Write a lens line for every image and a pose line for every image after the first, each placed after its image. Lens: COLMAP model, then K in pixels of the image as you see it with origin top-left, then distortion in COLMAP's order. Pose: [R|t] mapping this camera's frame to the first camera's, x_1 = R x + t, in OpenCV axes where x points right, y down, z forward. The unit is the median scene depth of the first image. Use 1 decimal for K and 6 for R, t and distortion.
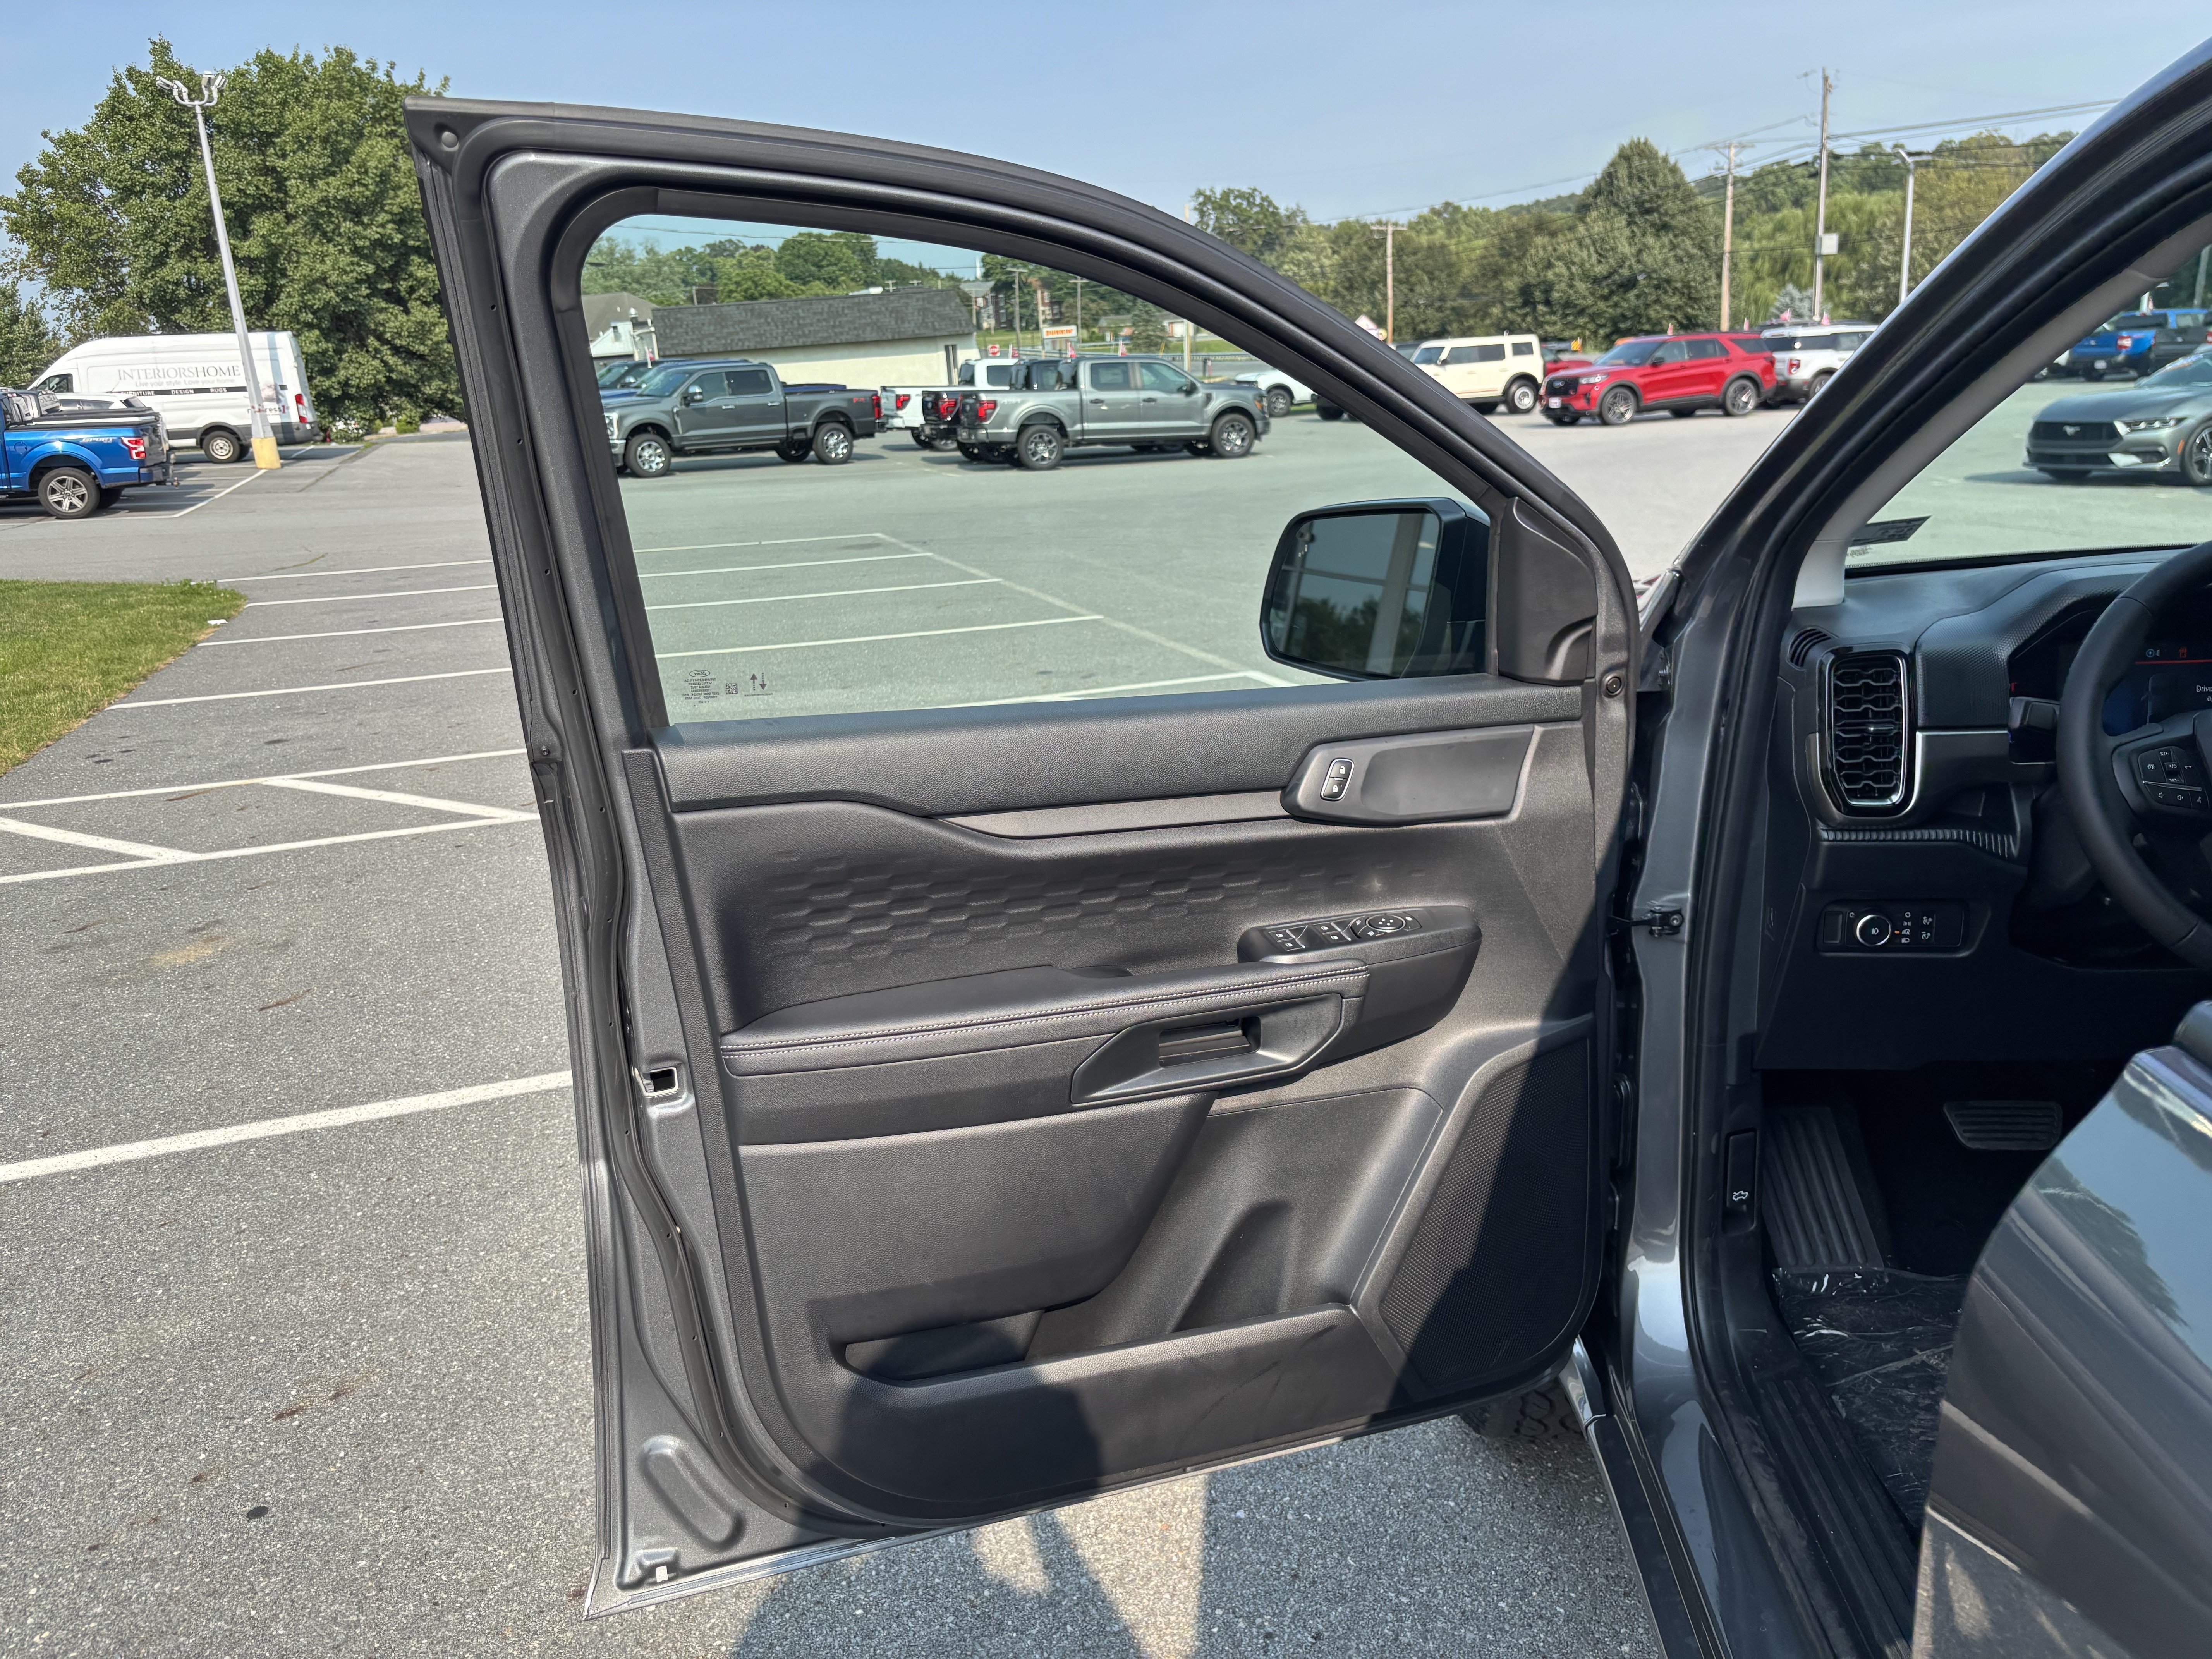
lens RADIAL K [[1666.2, 0, 1082.1], [0, 1666.2, 827.8], [0, 0, 1]] dist [0.033071, -0.032356]
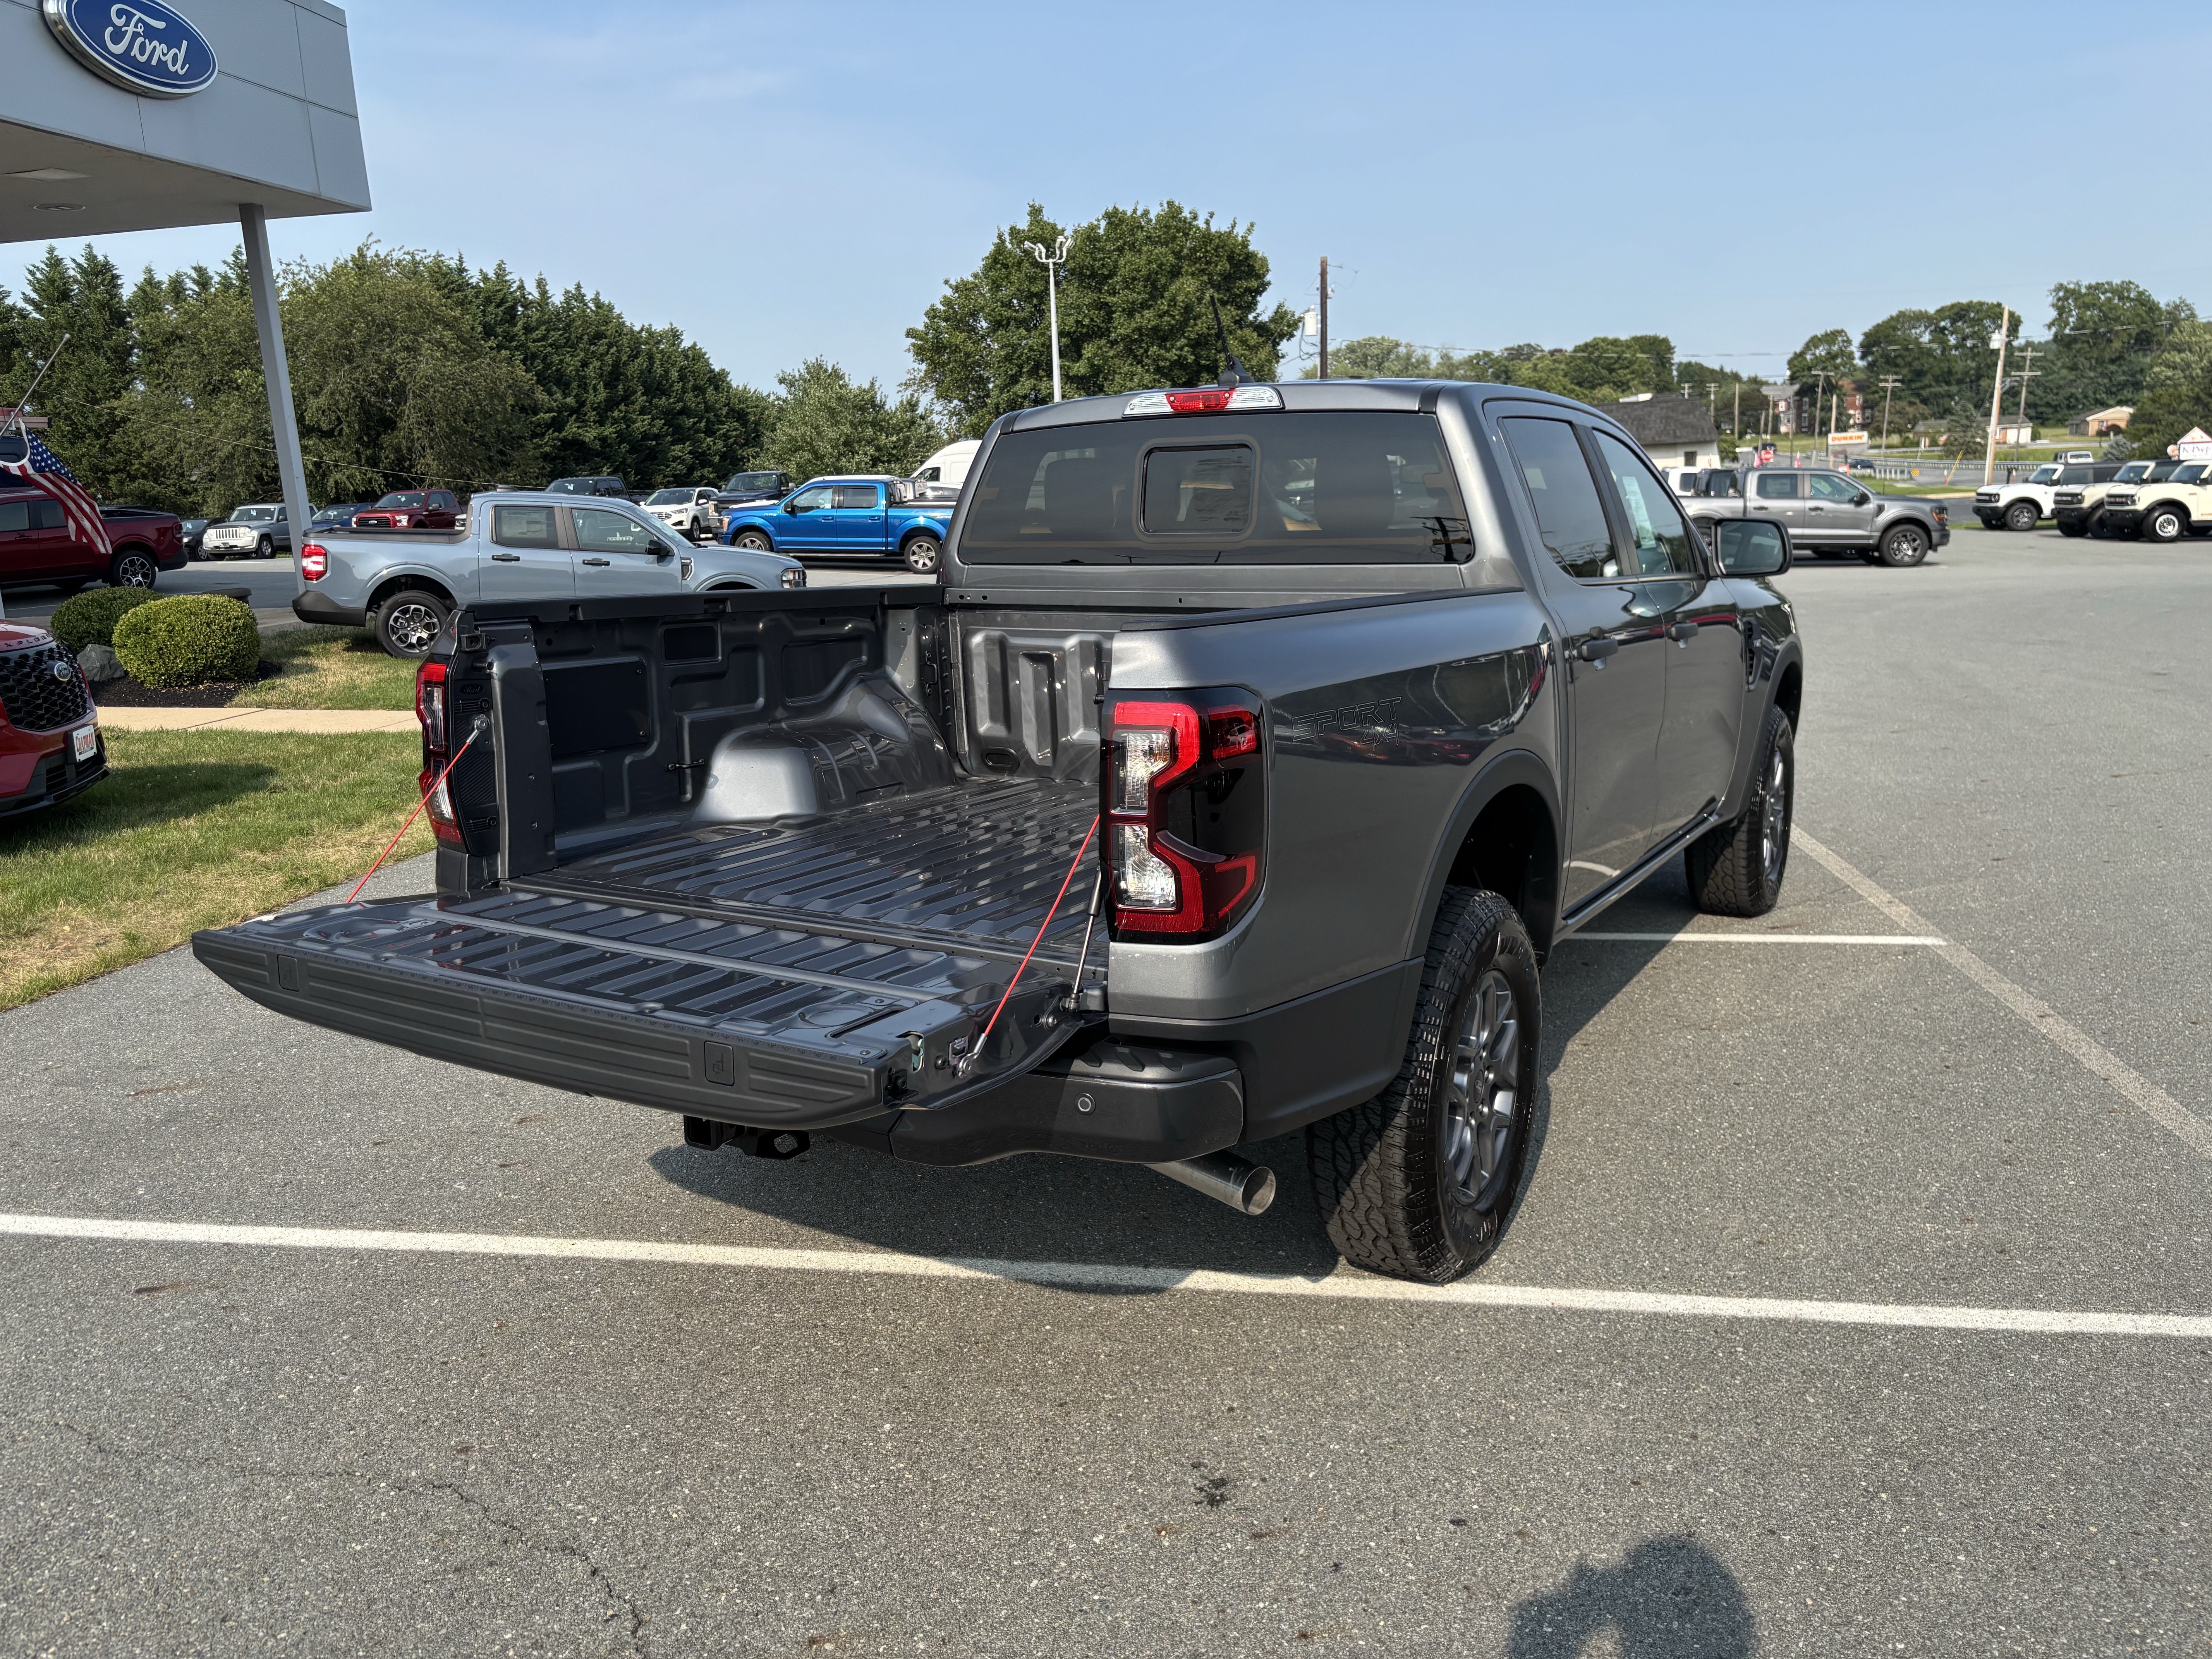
lens RADIAL K [[1666.2, 0, 1082.1], [0, 1666.2, 827.8], [0, 0, 1]] dist [0.033071, -0.032356]
pose [[0.901116, 0.111403, -0.419021, 0.055908], [-0.134876, 0.990502, -0.026715, 0.020478], [0.412065, 0.080589, 0.907583, -0.081462]]
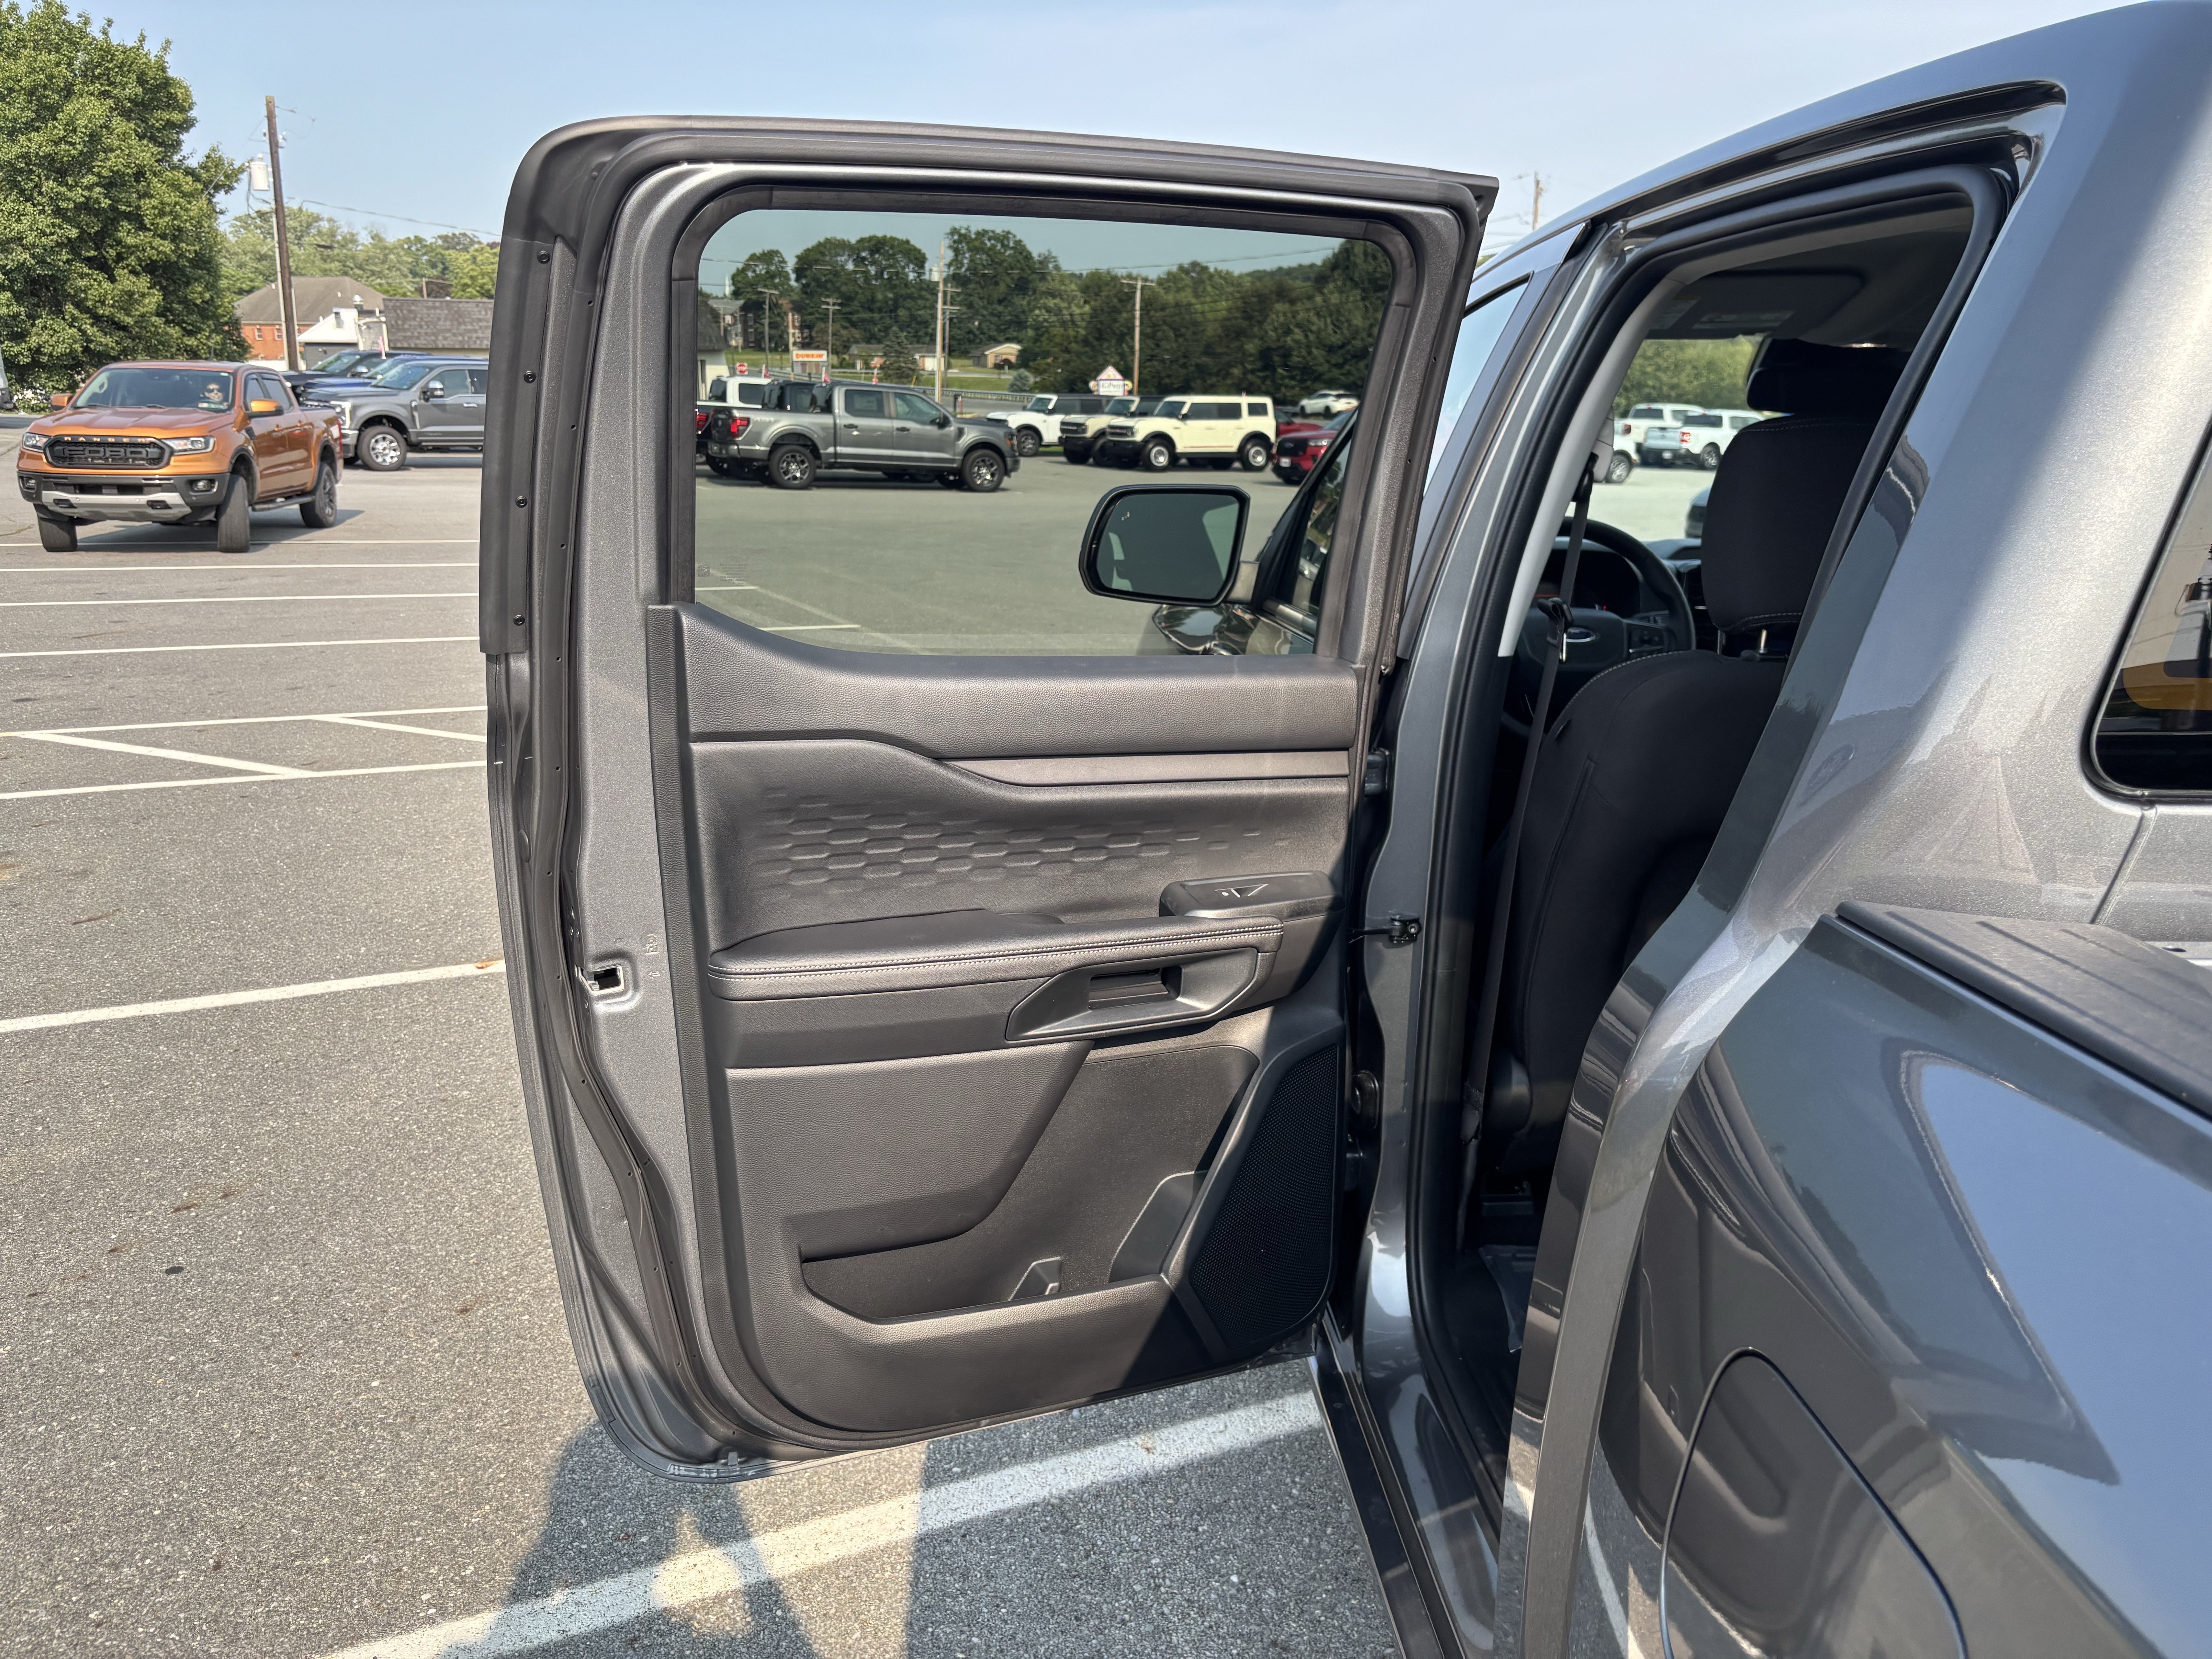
lens RADIAL K [[1679.0, 0, 1081.1], [0, 1679.0, 823.4], [0, 0, 1]] dist [0.023100, -0.023142]
pose [[0.987038, 0.036149, 0.156362, -0.002479], [-0.032367, 0.999120, -0.026669, 0.005068], [-0.157188, 0.021263, 0.987340, -0.016323]]
